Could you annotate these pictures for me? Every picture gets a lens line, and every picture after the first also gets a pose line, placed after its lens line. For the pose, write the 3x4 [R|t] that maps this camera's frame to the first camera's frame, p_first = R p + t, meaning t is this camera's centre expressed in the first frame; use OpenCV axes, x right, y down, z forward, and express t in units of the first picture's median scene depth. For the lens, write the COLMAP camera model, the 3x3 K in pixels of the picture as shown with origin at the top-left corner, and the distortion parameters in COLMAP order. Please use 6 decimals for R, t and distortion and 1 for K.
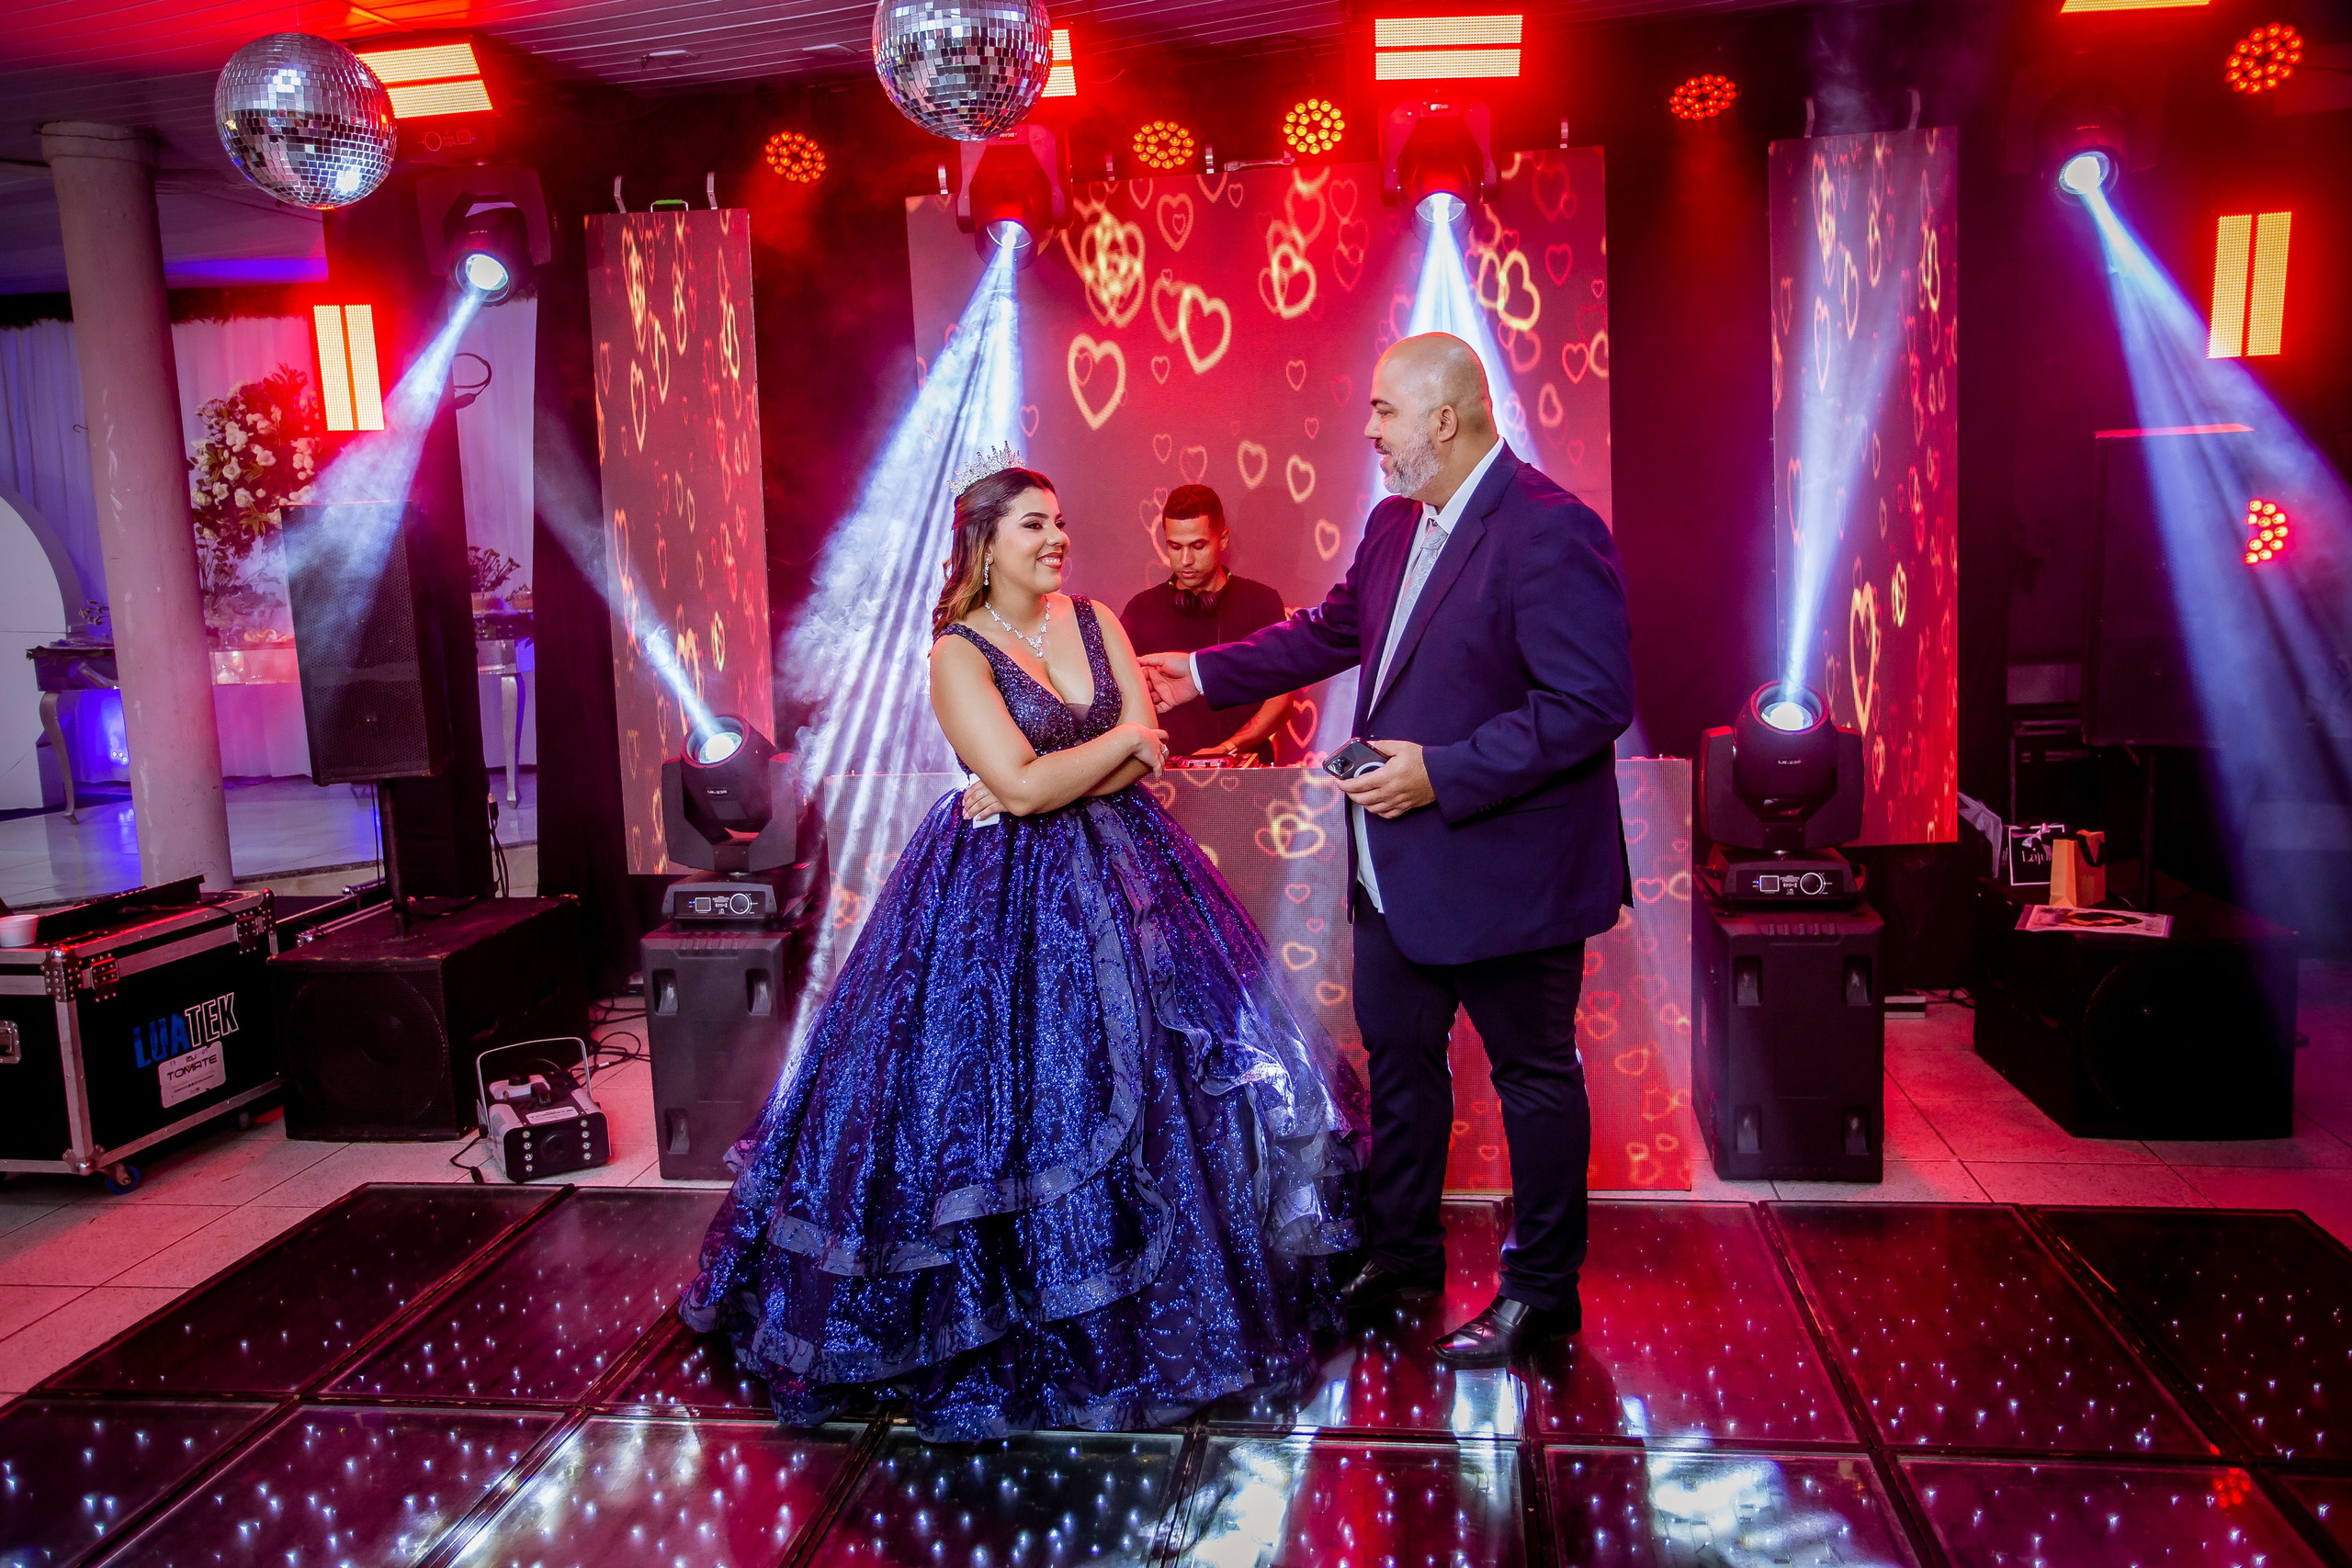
lens RADIAL K [[1796.7, 0, 1175.3], [0, 1796.7, 771.2], [0, 0, 1]] dist [-0.026318, 0.057055]
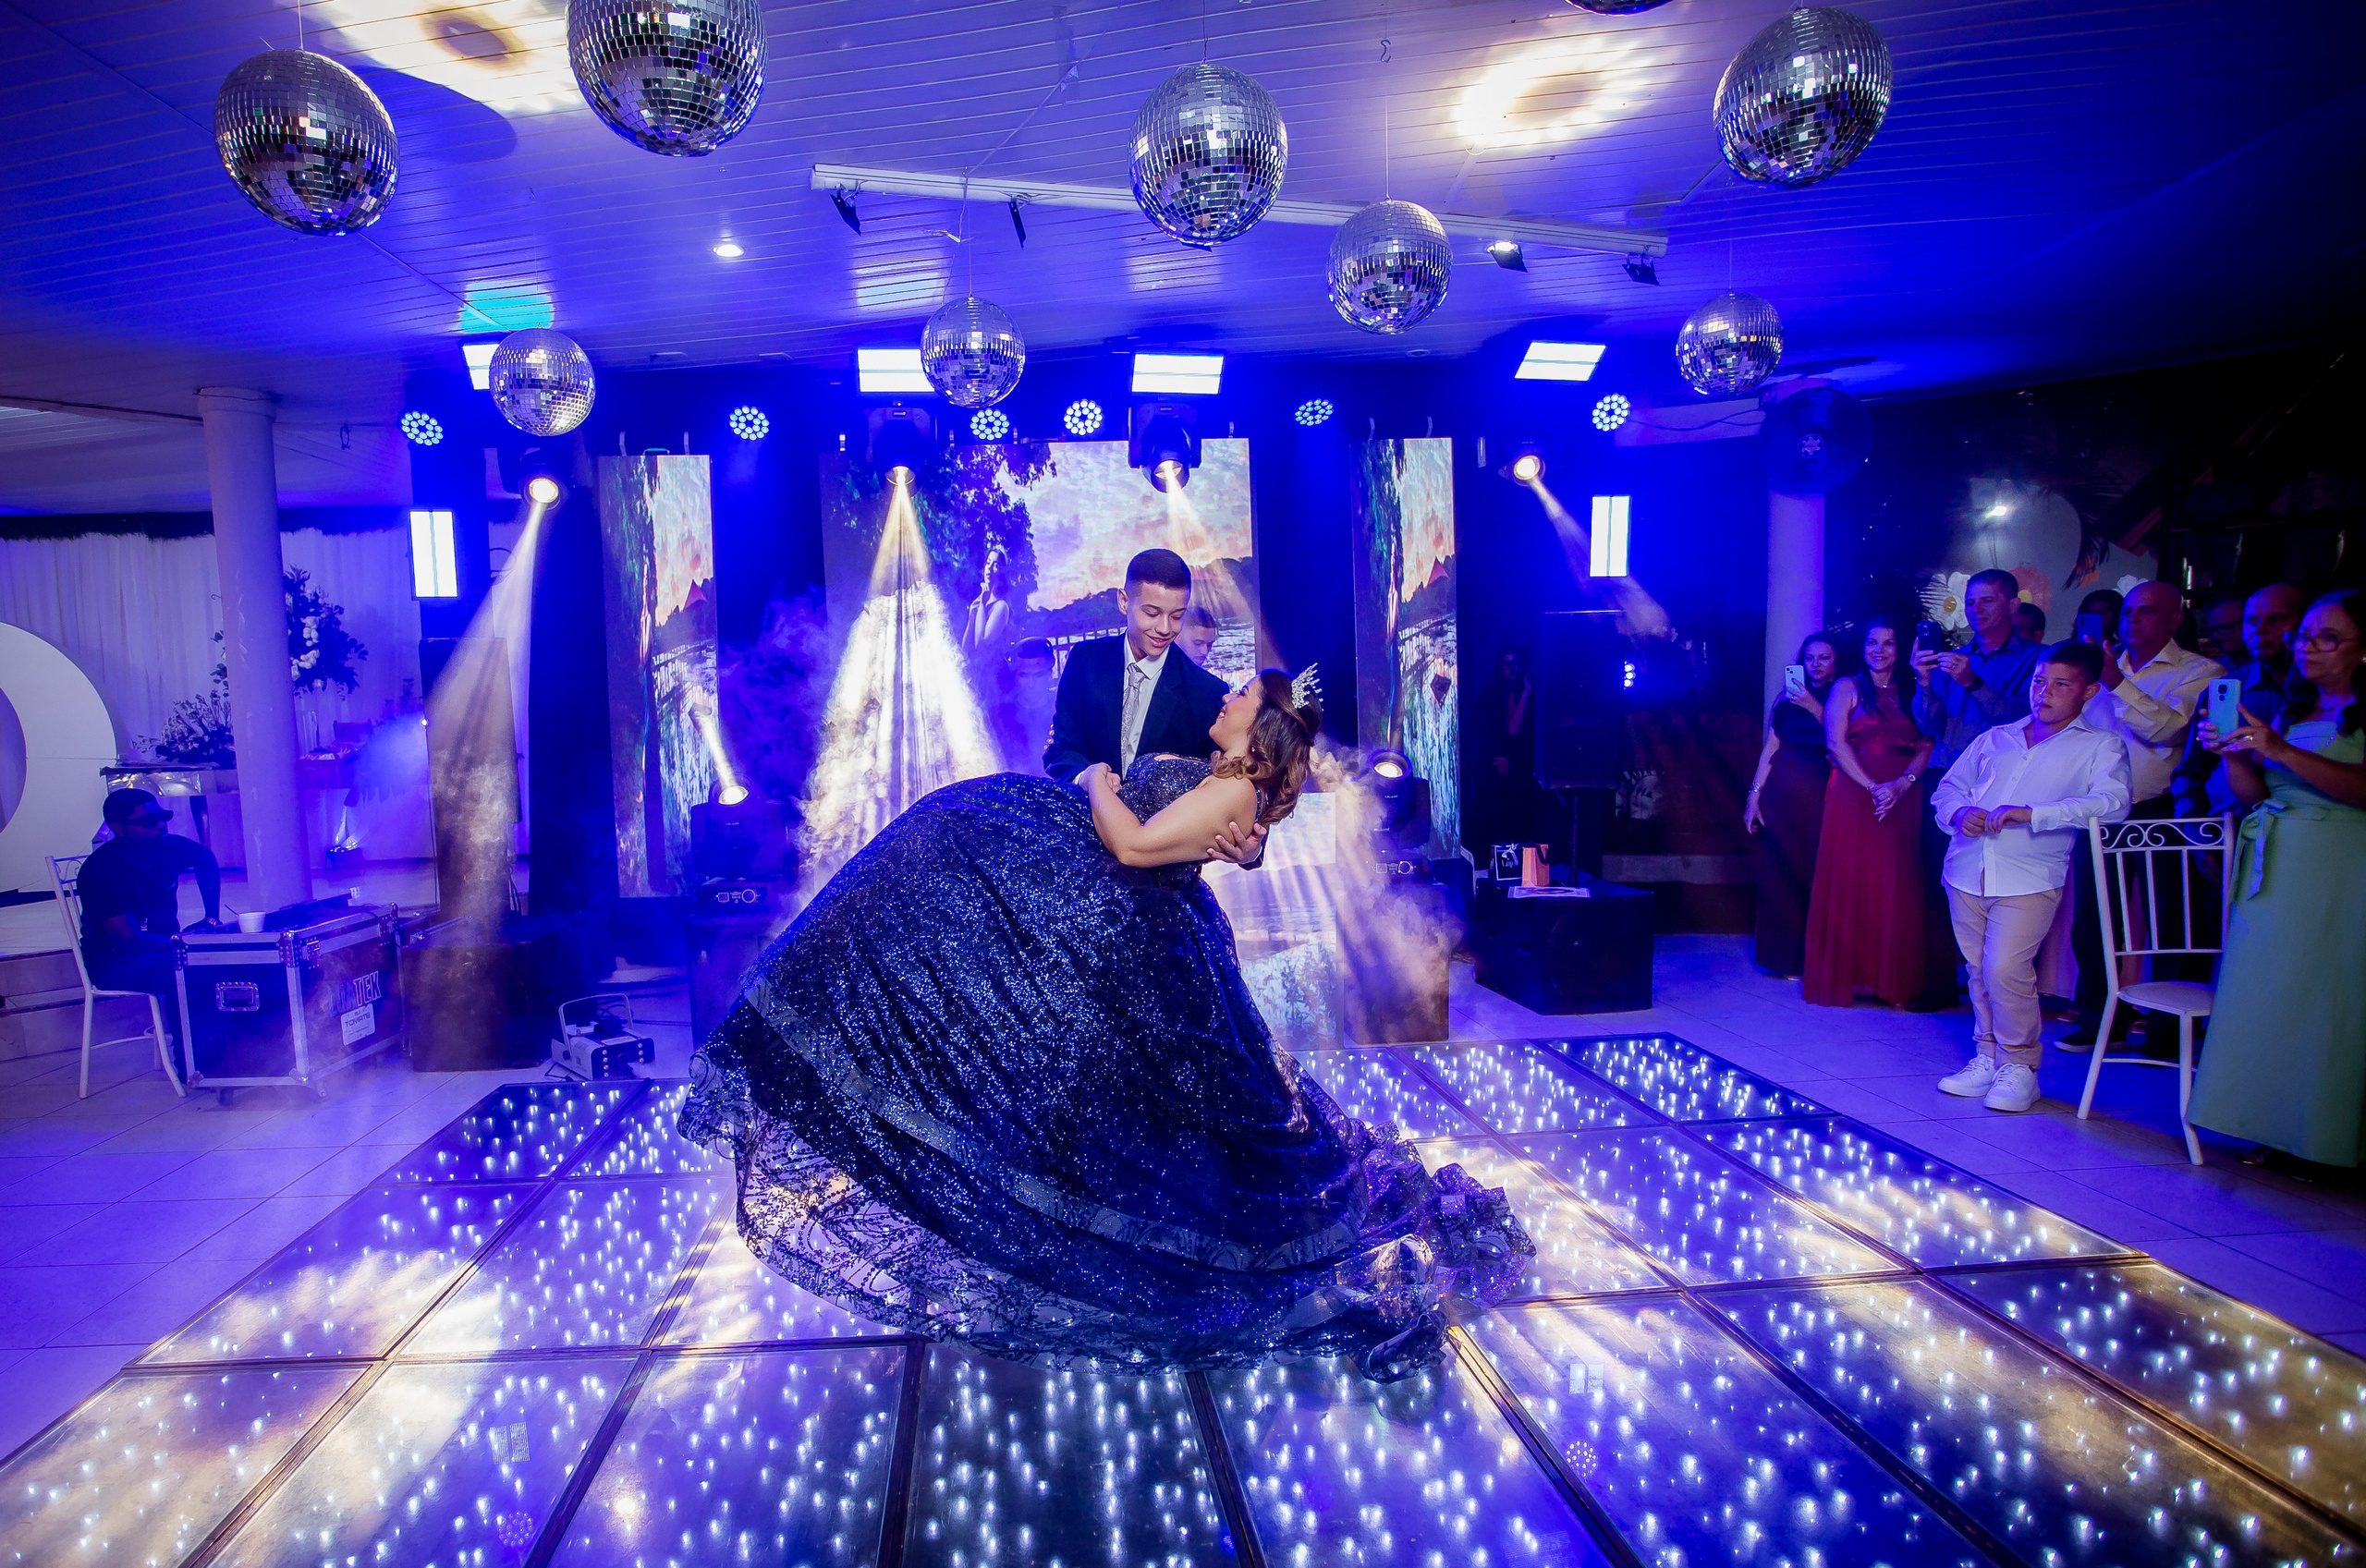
lens RADIAL K [[1308.8, 0, 1051.7], [0, 1308.8, 865.6], [0, 0, 1]] dist [-0.073358, 0.032809]
pose [[0.983783, -0.013832, 0.178827, -0.176674], [0.018089, 0.999590, -0.022197, 0.073506], [-0.178447, 0.025072, 0.983630, -0.143479]]
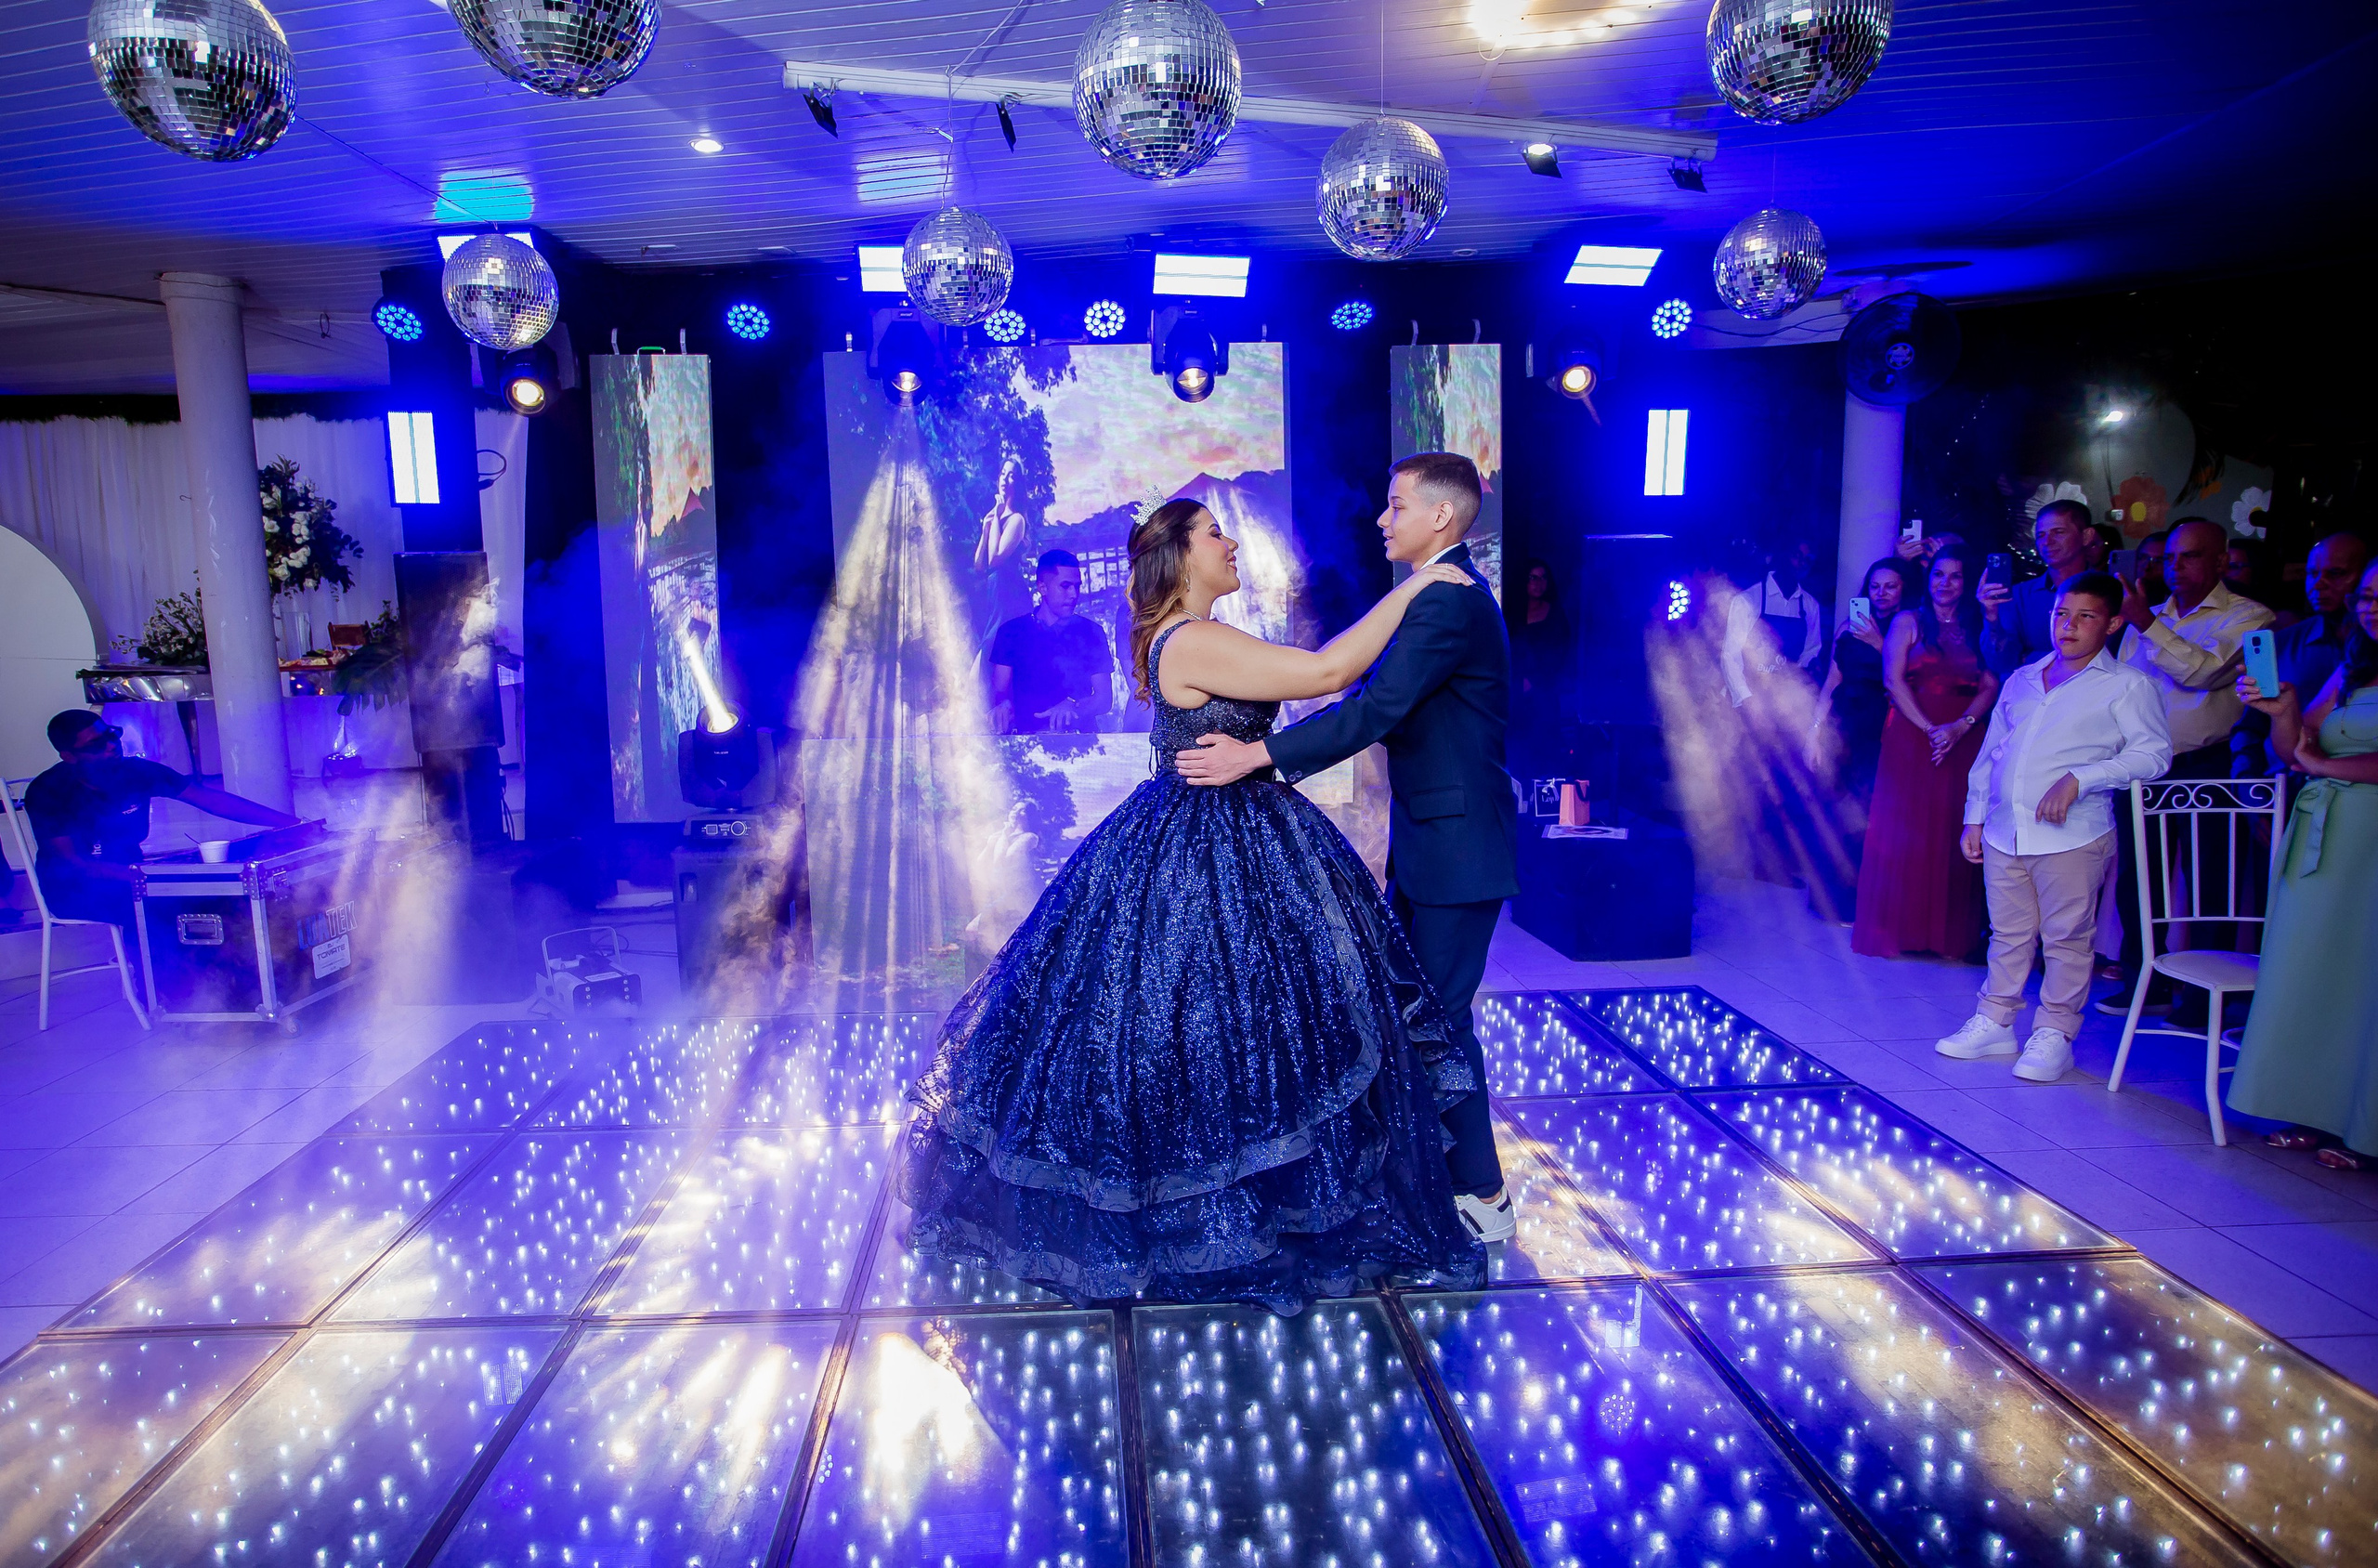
lens RADIAL K [[1387.5, 0, 1122.2], [0, 1387.5, 823.8], [0, 0, 1]] dist [-0.070805, 0.042214]
pose [[0.984224, -0.007862, 0.176753, -0.125063], [0.004403, 0.999791, 0.019950, 0.046344], [-0.176873, -0.018857, 0.984053, -0.164451]]
